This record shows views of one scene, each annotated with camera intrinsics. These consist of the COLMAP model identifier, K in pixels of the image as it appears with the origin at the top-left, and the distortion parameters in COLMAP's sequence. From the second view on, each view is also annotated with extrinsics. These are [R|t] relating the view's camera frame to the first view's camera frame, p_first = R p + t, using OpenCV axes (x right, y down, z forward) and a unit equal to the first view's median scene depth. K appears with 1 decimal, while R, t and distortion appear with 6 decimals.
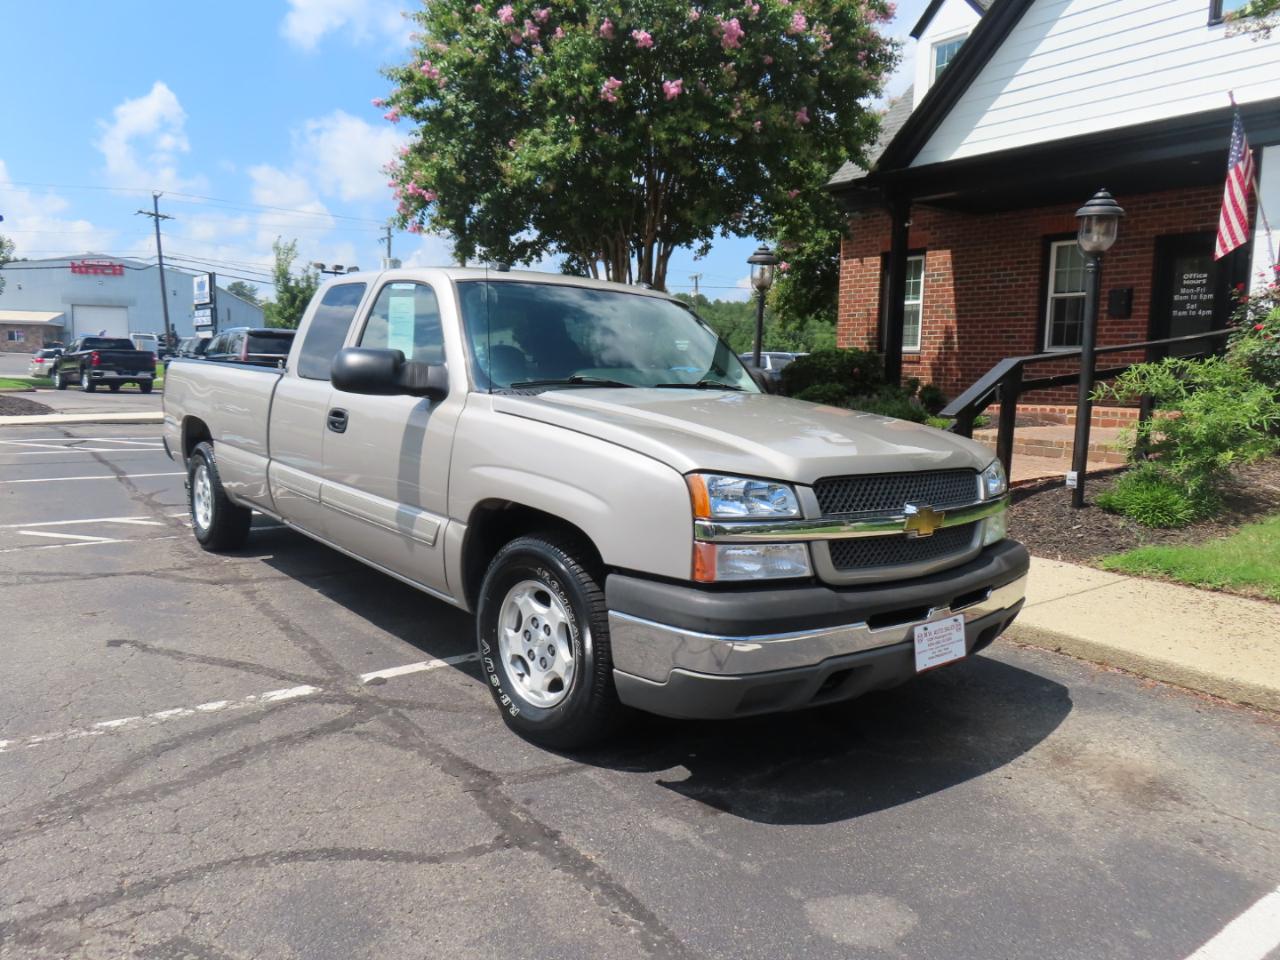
lens RADIAL K [[916.8, 0, 641.3], [0, 916.8, 486.0], [0, 0, 1]] dist [-0.013189, 0.008101]
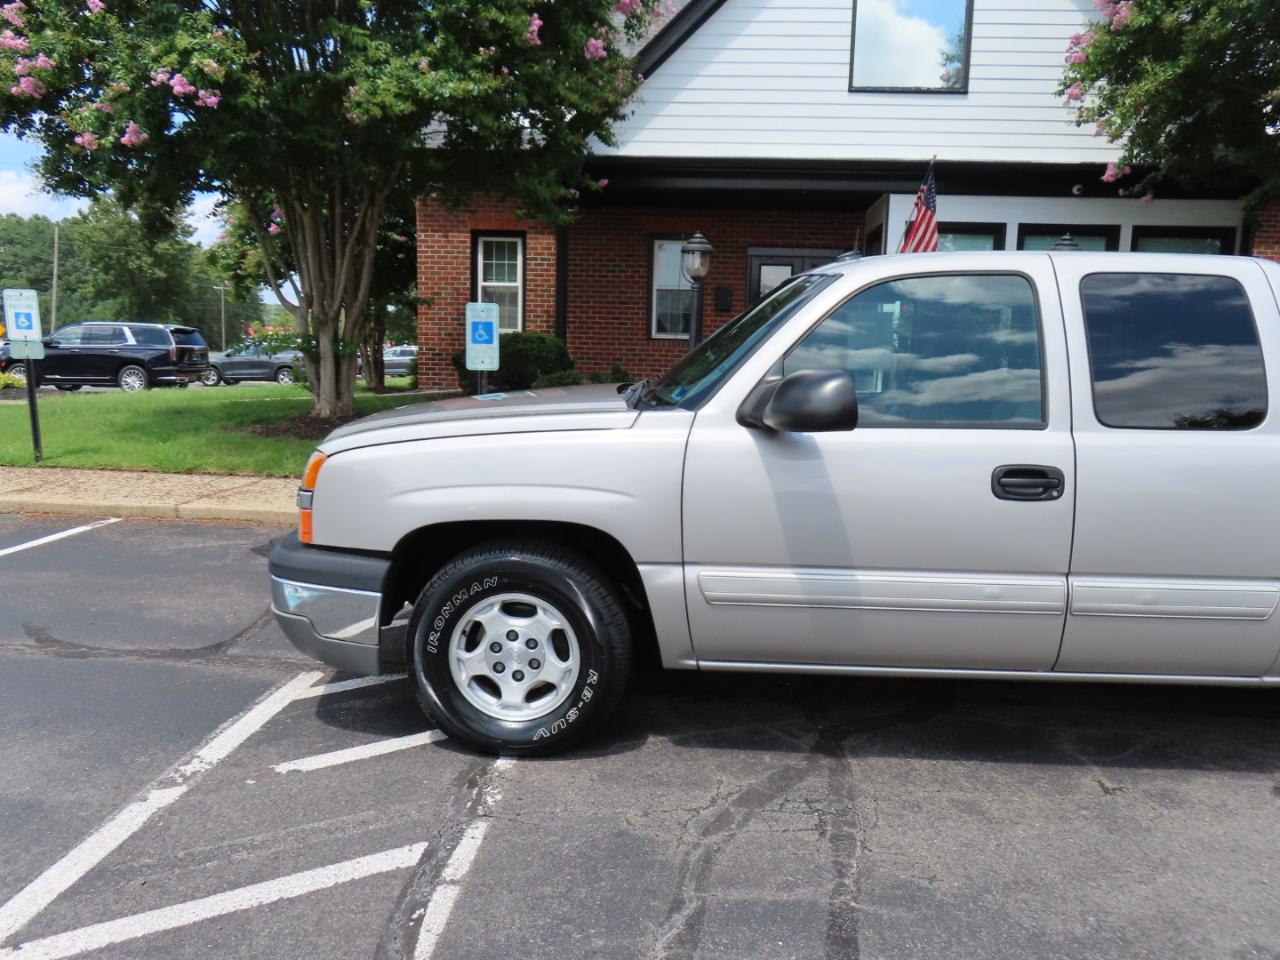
lens RADIAL K [[916.8, 0, 642.0], [0, 916.8, 483.2], [0, 0, 1]] dist [-0.013189, 0.008101]
pose [[0.640185, -0.111484, 0.760088, -0.622640], [0.086882, 0.993573, 0.072553, -0.073340], [-0.763292, 0.019591, 0.645757, 0.404001]]
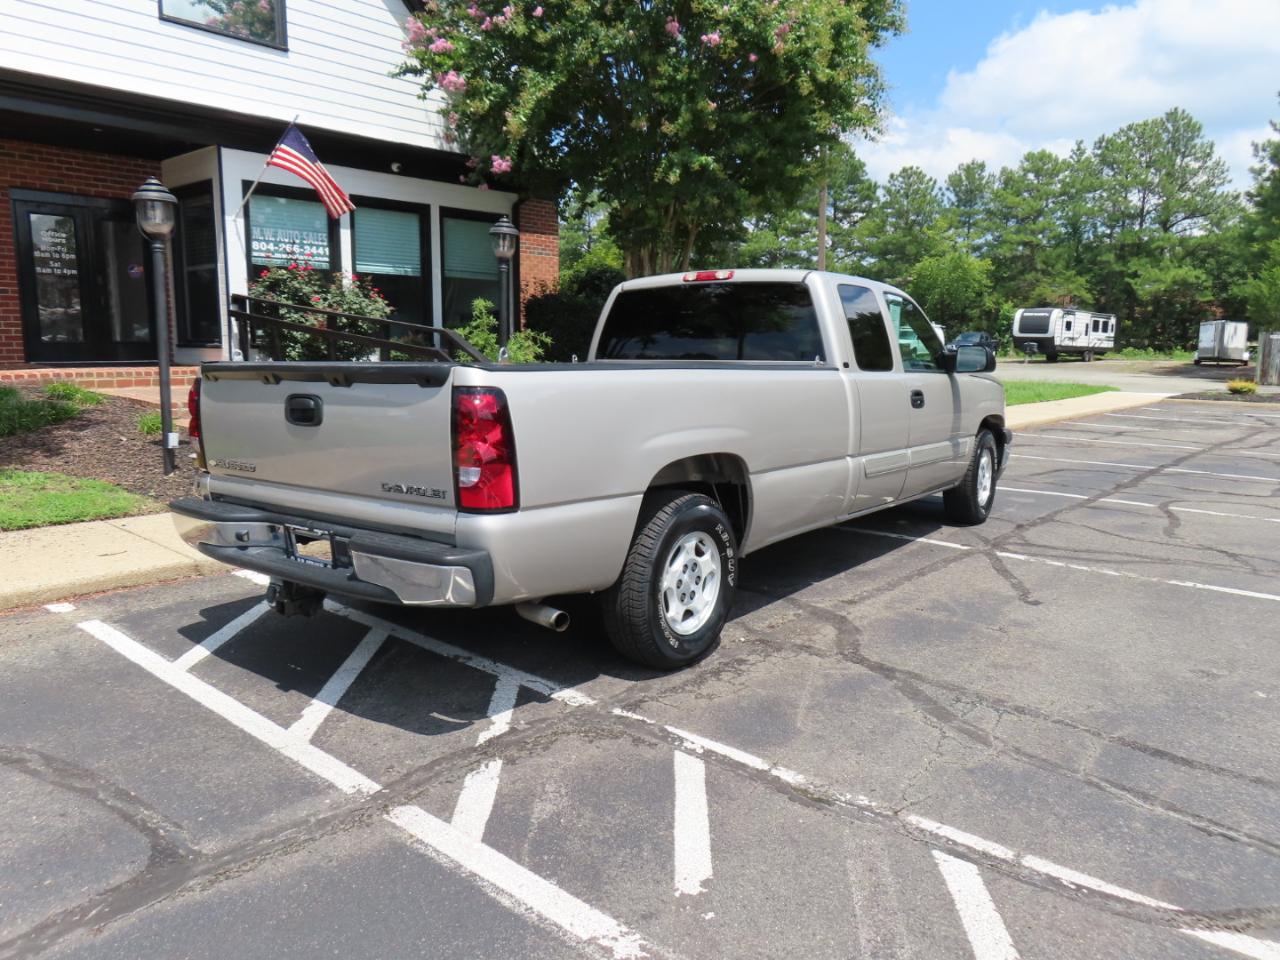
lens RADIAL K [[916.8, 0, 643.5], [0, 916.8, 481.5], [0, 0, 1]] dist [-0.013189, 0.008101]
pose [[-0.219646, -0.177307, 0.959332, -0.686304], [0.110196, 0.972543, 0.204979, -0.121238], [-0.969336, 0.150738, -0.194077, 0.741737]]
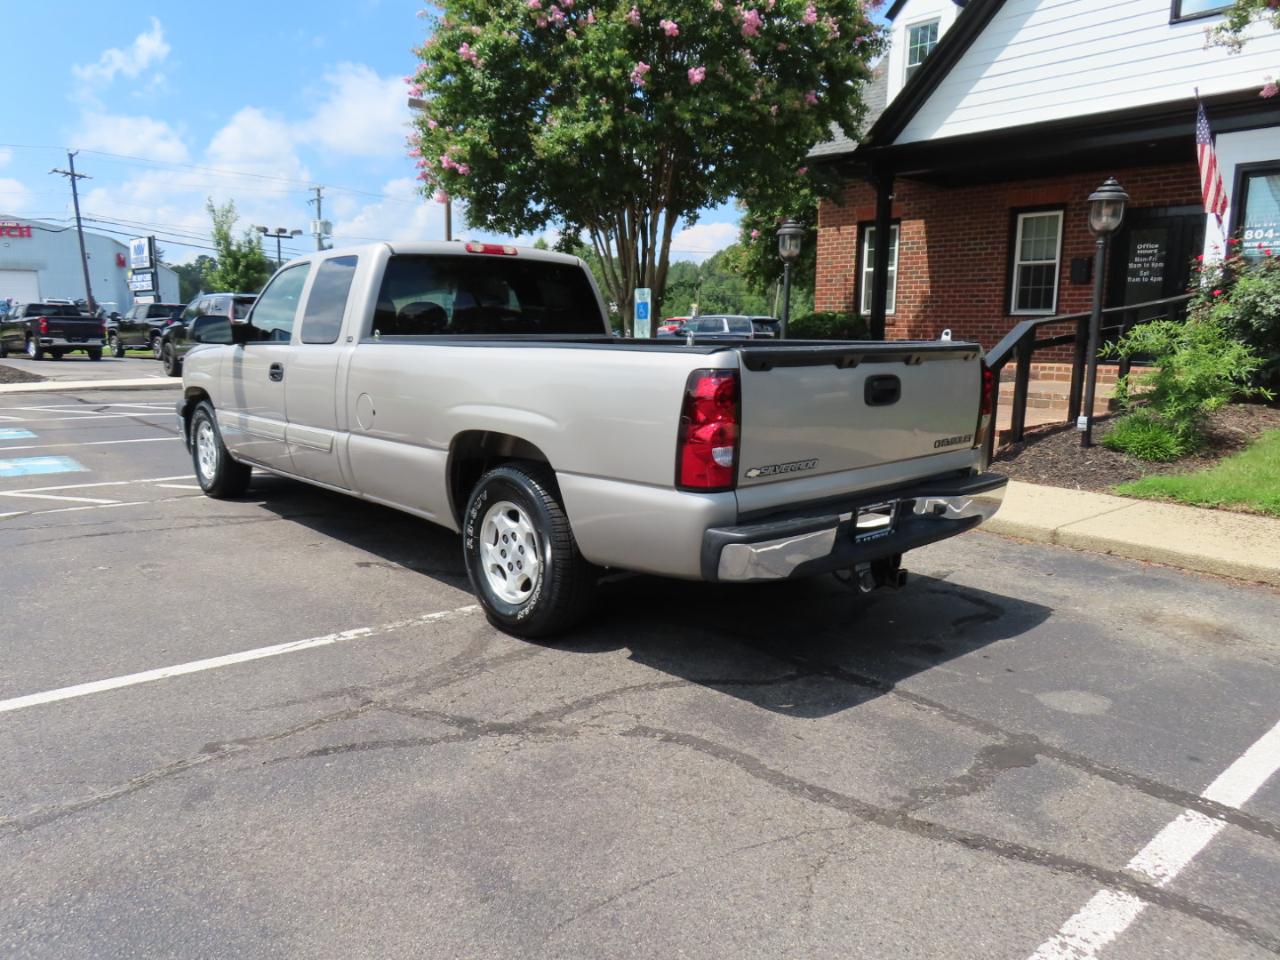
lens RADIAL K [[916.8, 0, 640.5], [0, 916.8, 484.2], [0, 0, 1]] dist [-0.013189, 0.008101]
pose [[0.996628, -0.019235, 0.079768, -0.134816], [0.016255, 0.999151, 0.037850, 0.011937], [-0.080429, -0.036426, 0.996095, -0.096410]]
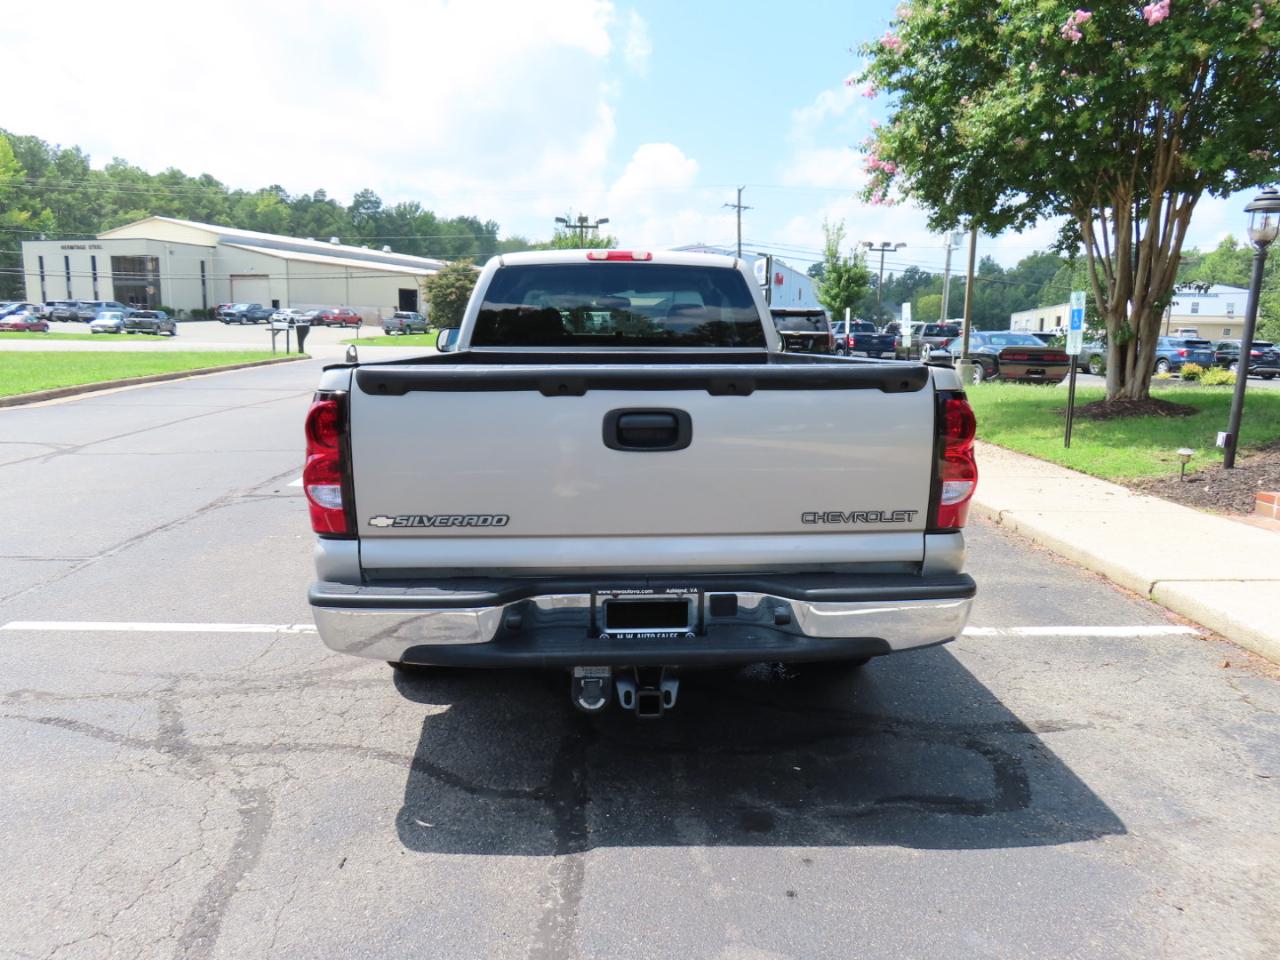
lens RADIAL K [[916.8, 0, 639.7], [0, 916.8, 477.1], [0, 0, 1]] dist [-0.013189, 0.008101]
pose [[0.825918, 0.079527, -0.558153, 0.135929], [-0.070504, 0.996799, 0.037699, -0.006646], [0.559364, 0.008216, 0.828881, 0.049002]]
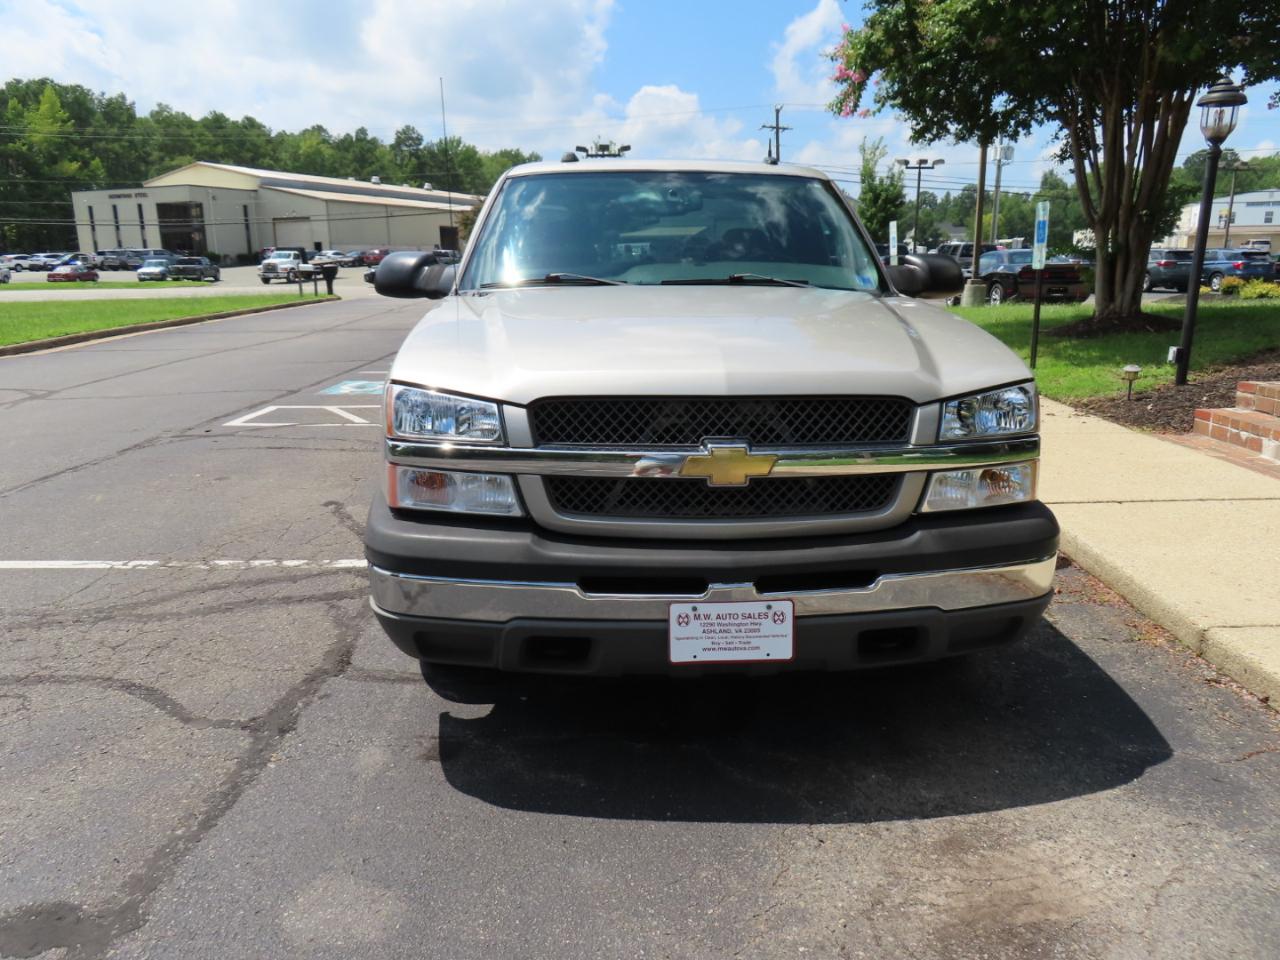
lens RADIAL K [[916.8, 0, 637.5], [0, 916.8, 479.8], [0, 0, 1]] dist [-0.013189, 0.008101]
pose [[0.792509, 0.106286, -0.600528, 0.218048], [-0.045417, 0.992248, 0.115679, -0.009712], [0.608167, -0.064402, 0.791192, 0.120322]]
